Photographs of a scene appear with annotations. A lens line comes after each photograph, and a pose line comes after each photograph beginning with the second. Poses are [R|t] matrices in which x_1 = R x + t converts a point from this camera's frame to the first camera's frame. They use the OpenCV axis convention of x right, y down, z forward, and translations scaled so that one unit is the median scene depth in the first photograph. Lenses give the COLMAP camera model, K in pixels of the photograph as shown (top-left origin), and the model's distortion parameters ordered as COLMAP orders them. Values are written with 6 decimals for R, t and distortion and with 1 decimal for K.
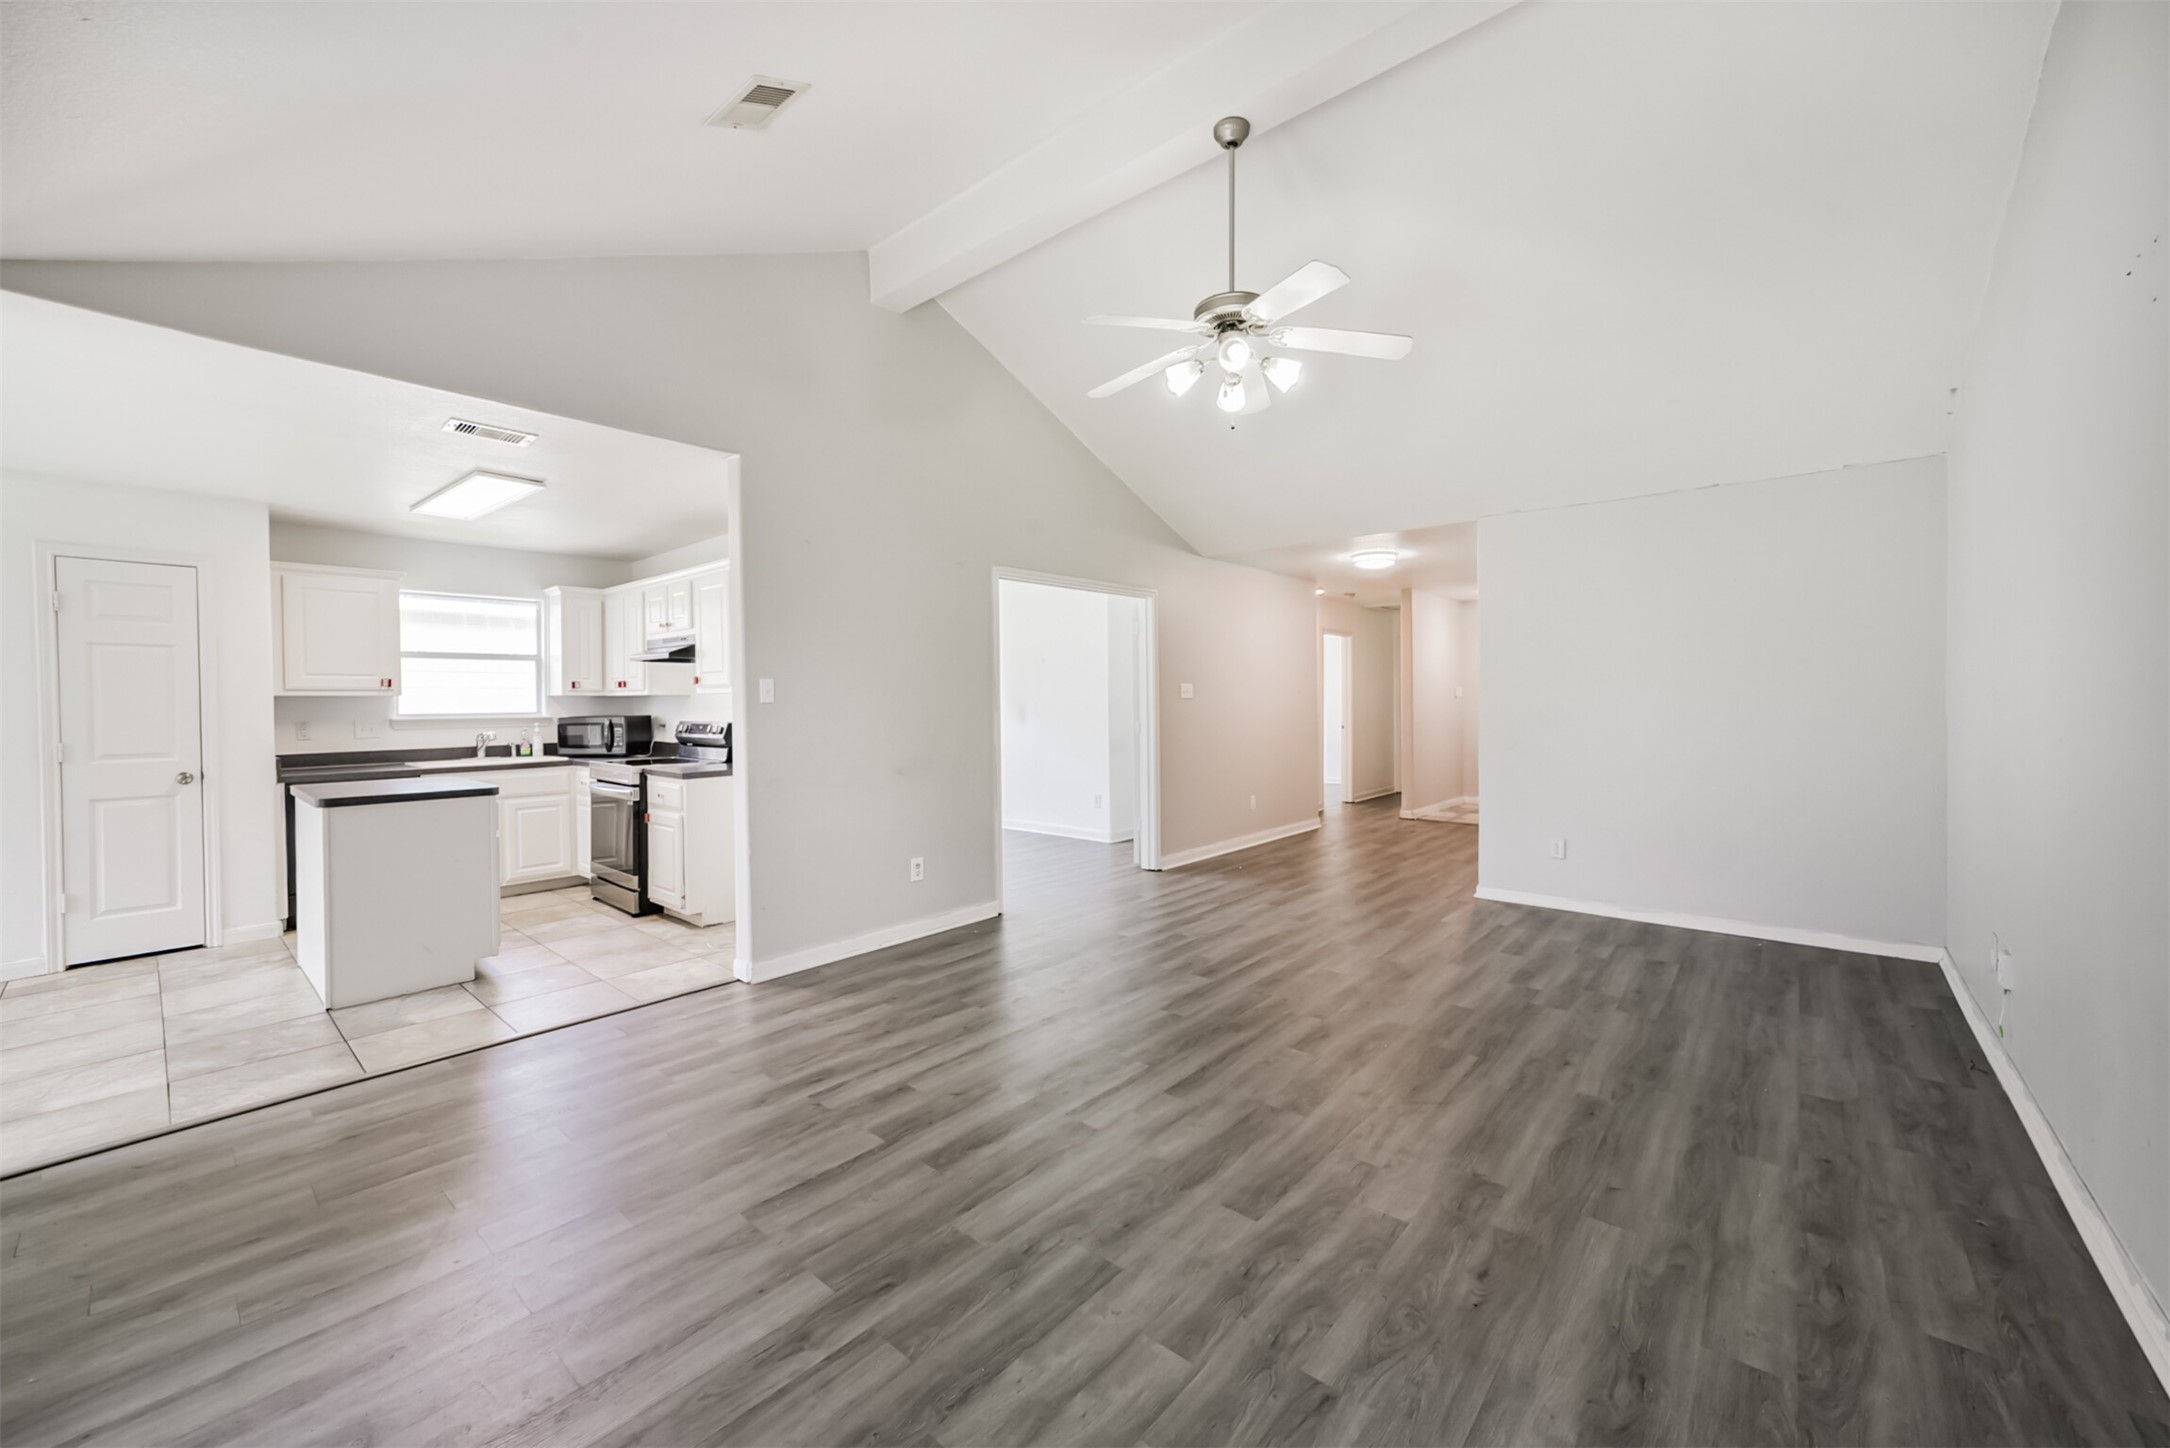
lens RADIAL K [[836.9, 0, 1103.3], [0, 836.9, 721.6], [0, 0, 1]] dist [-0.009822, 0.000150]
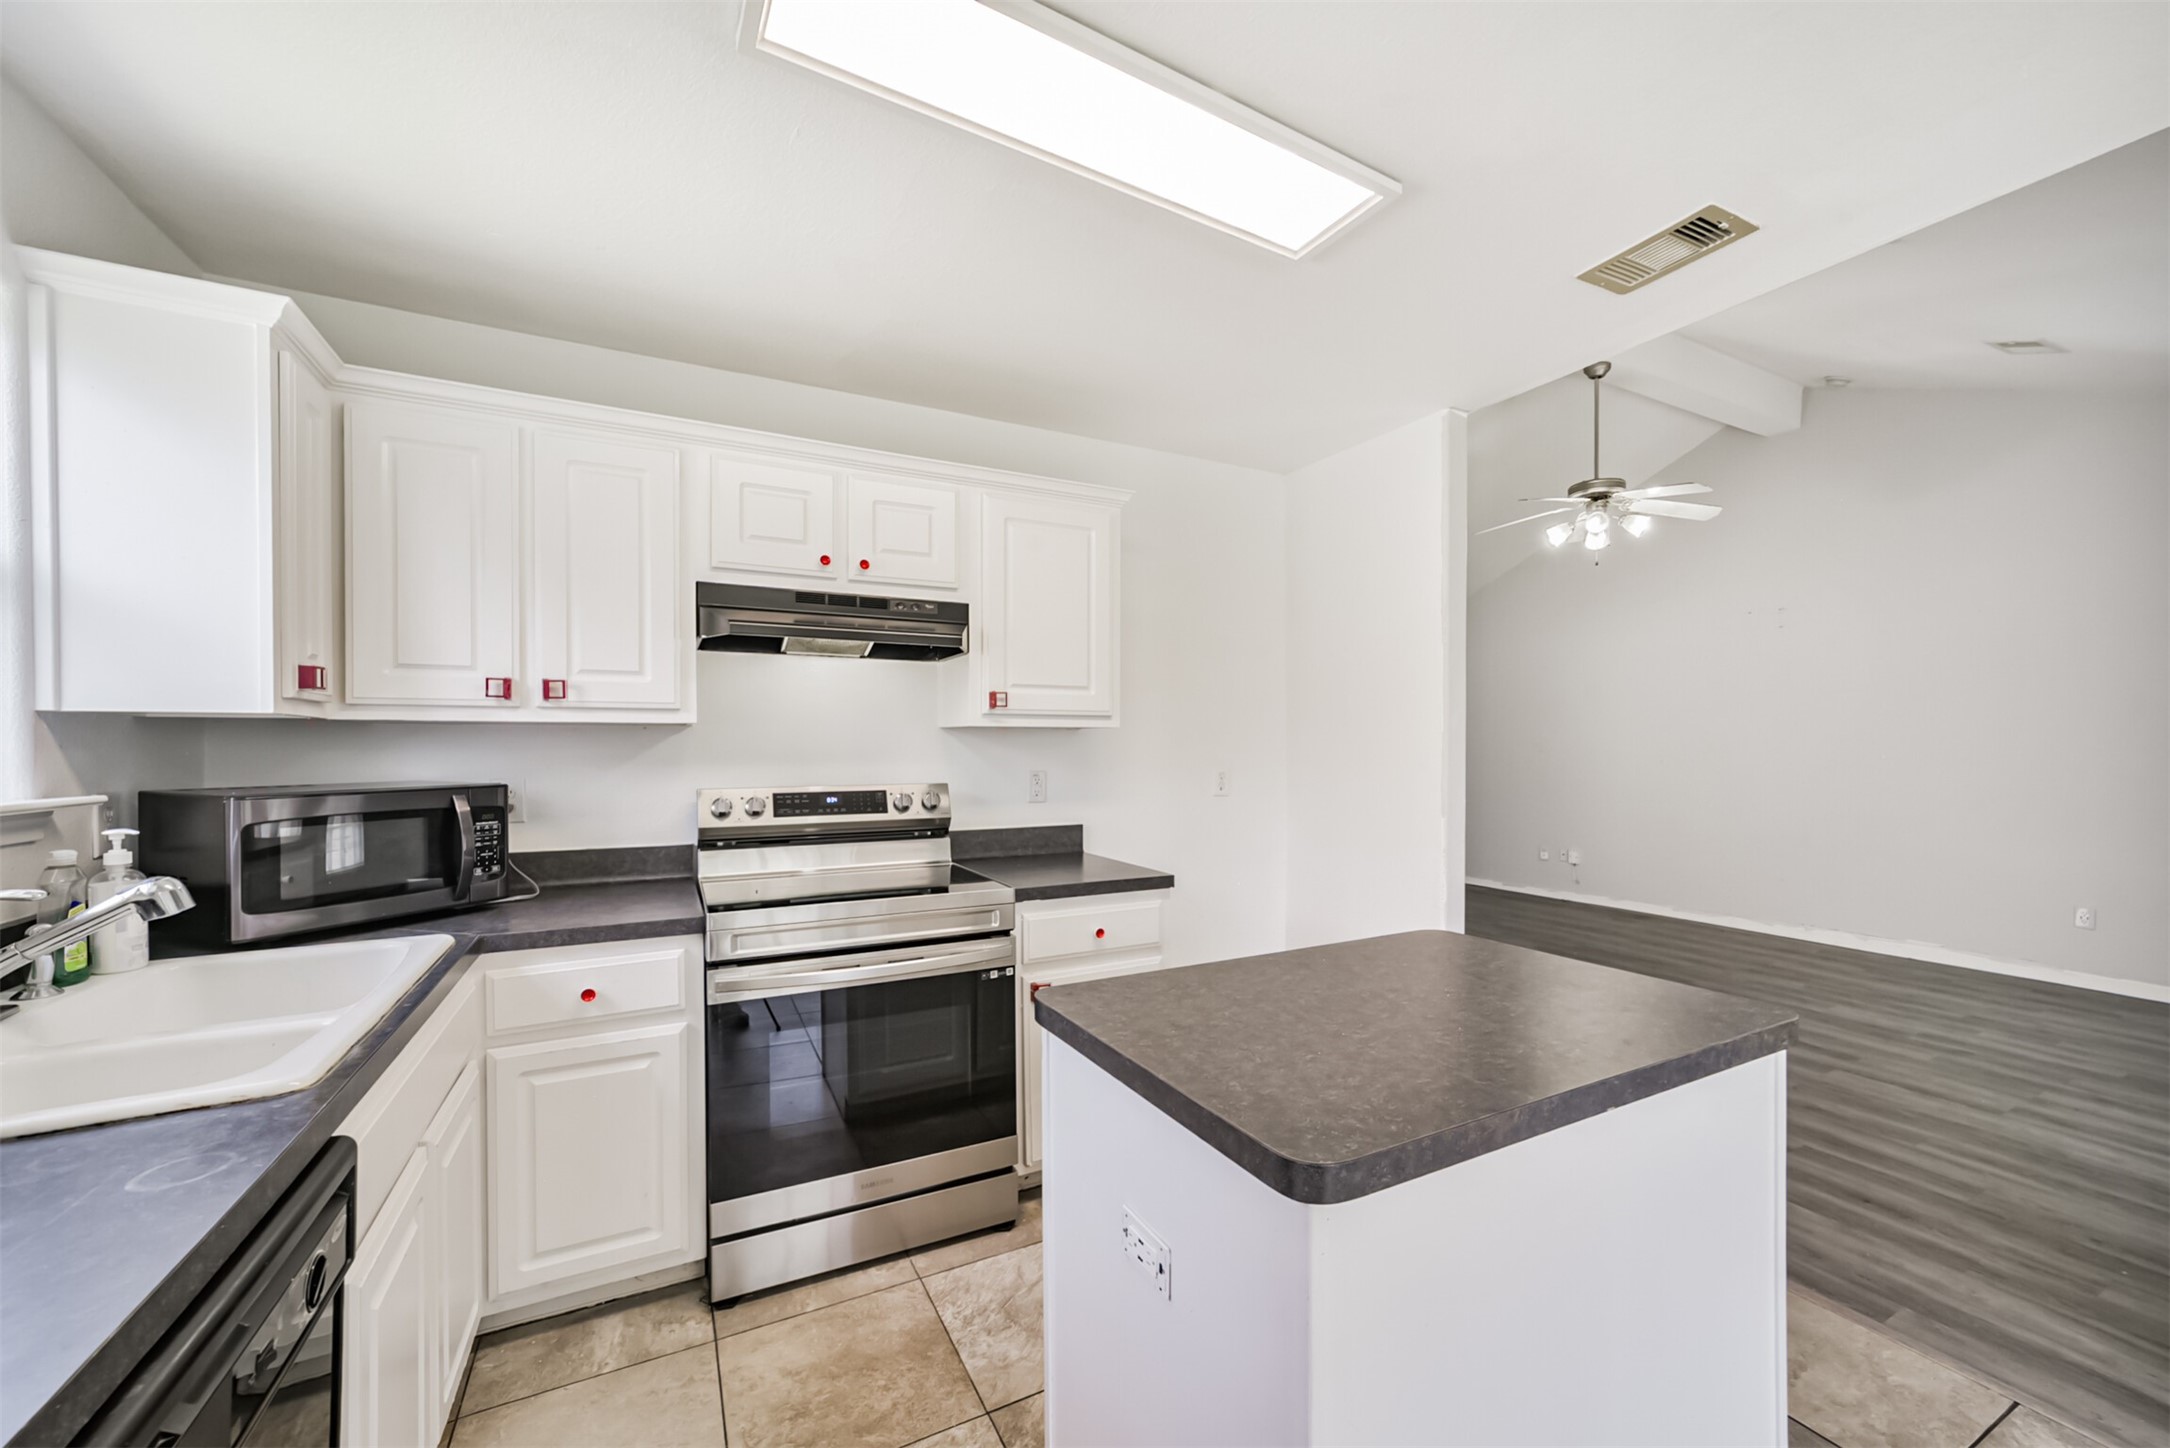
lens RADIAL K [[836.9, 0, 1103.3], [0, 836.9, 721.6], [0, 0, 1]] dist [-0.009822, 0.000150]
pose [[0.370503, 0.028689, 0.928388, -0.803015], [0.031380, 0.998566, -0.043380, -0.009749], [-0.928301, 0.045206, 0.369071, 0.658249]]
